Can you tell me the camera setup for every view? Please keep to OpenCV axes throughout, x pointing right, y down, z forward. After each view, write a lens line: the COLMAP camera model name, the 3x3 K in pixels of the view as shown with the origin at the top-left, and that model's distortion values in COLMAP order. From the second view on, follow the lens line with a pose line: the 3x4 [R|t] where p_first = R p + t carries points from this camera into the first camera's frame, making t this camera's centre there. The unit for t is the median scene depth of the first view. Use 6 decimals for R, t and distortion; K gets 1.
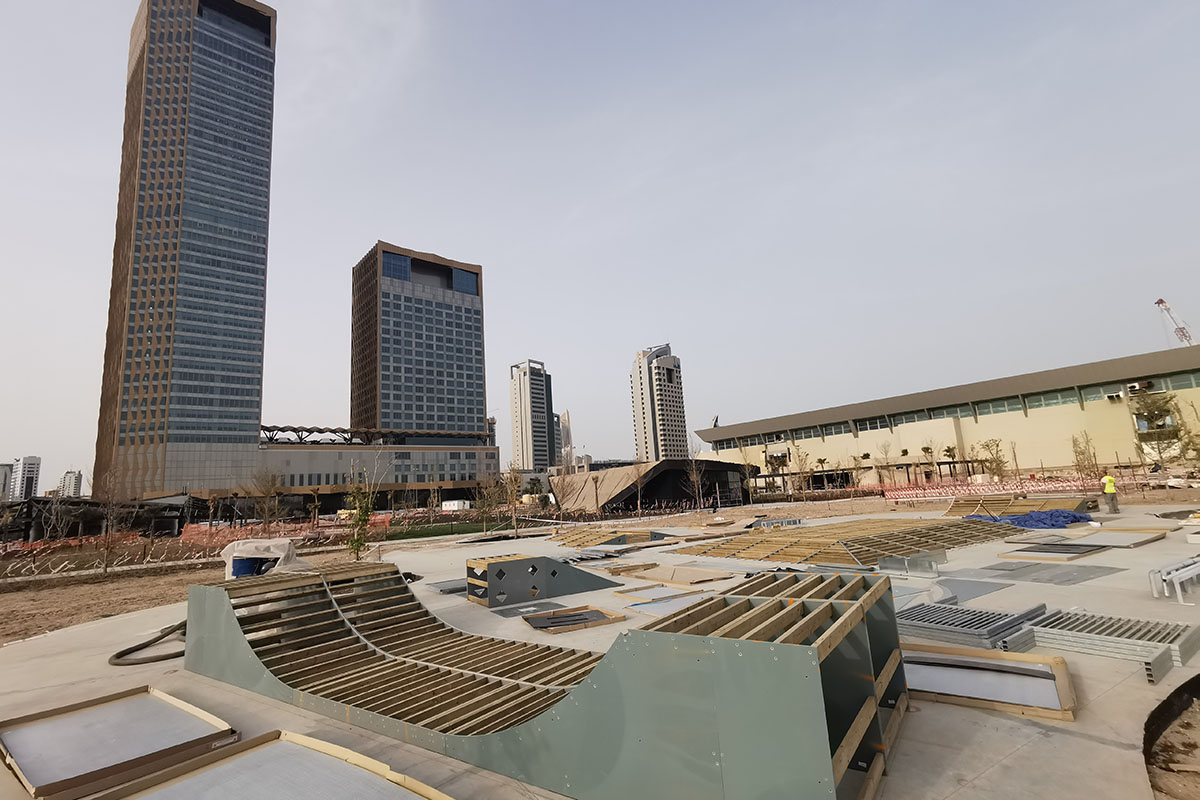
lens RADIAL K [[560.6, 0, 600.0], [0, 560.6, 400.0], [0, 0, 1]] dist [-0.001940, -0.000211]
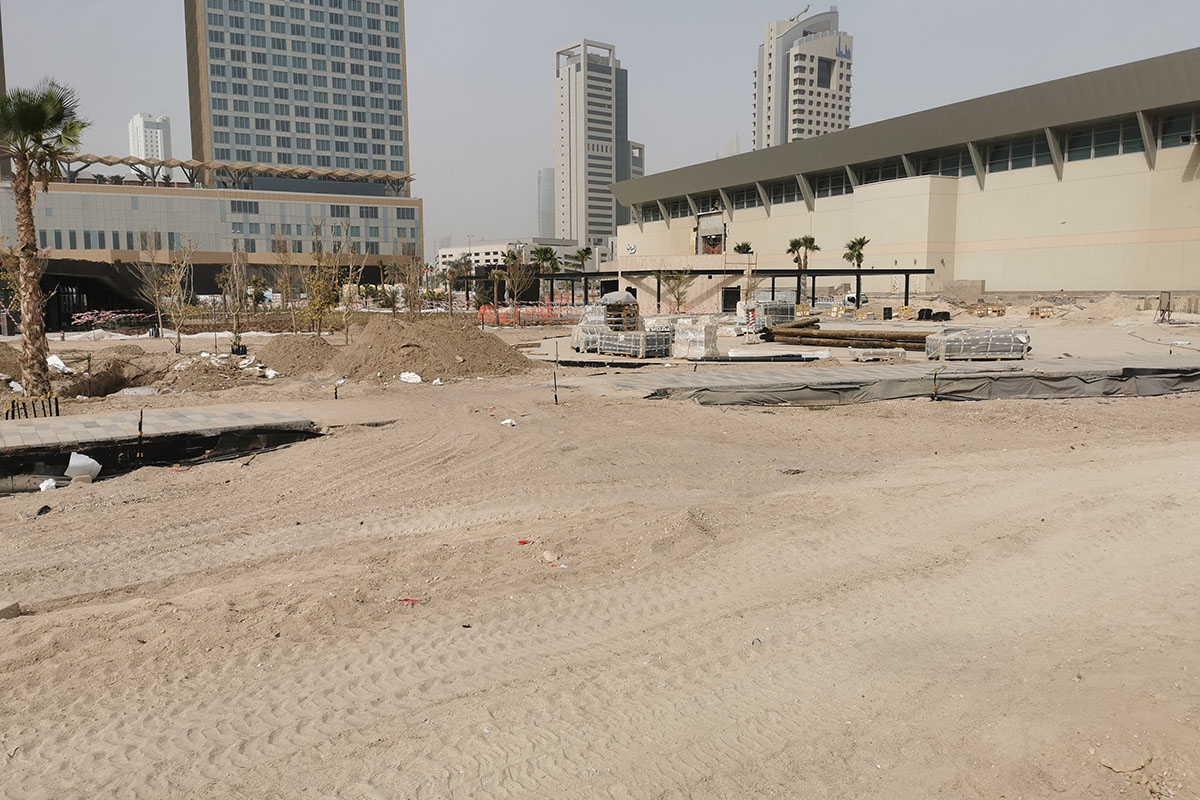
lens RADIAL K [[929.4, 0, 600.0], [0, 929.4, 400.0], [0, 0, 1]] dist [0.079333, -0.087943]
pose [[0.977525, 0.078707, -0.195577, 0.217063], [-0.018511, 0.956156, 0.292271, -0.005922], [0.210006, -0.282081, 0.936124, 0.056508]]
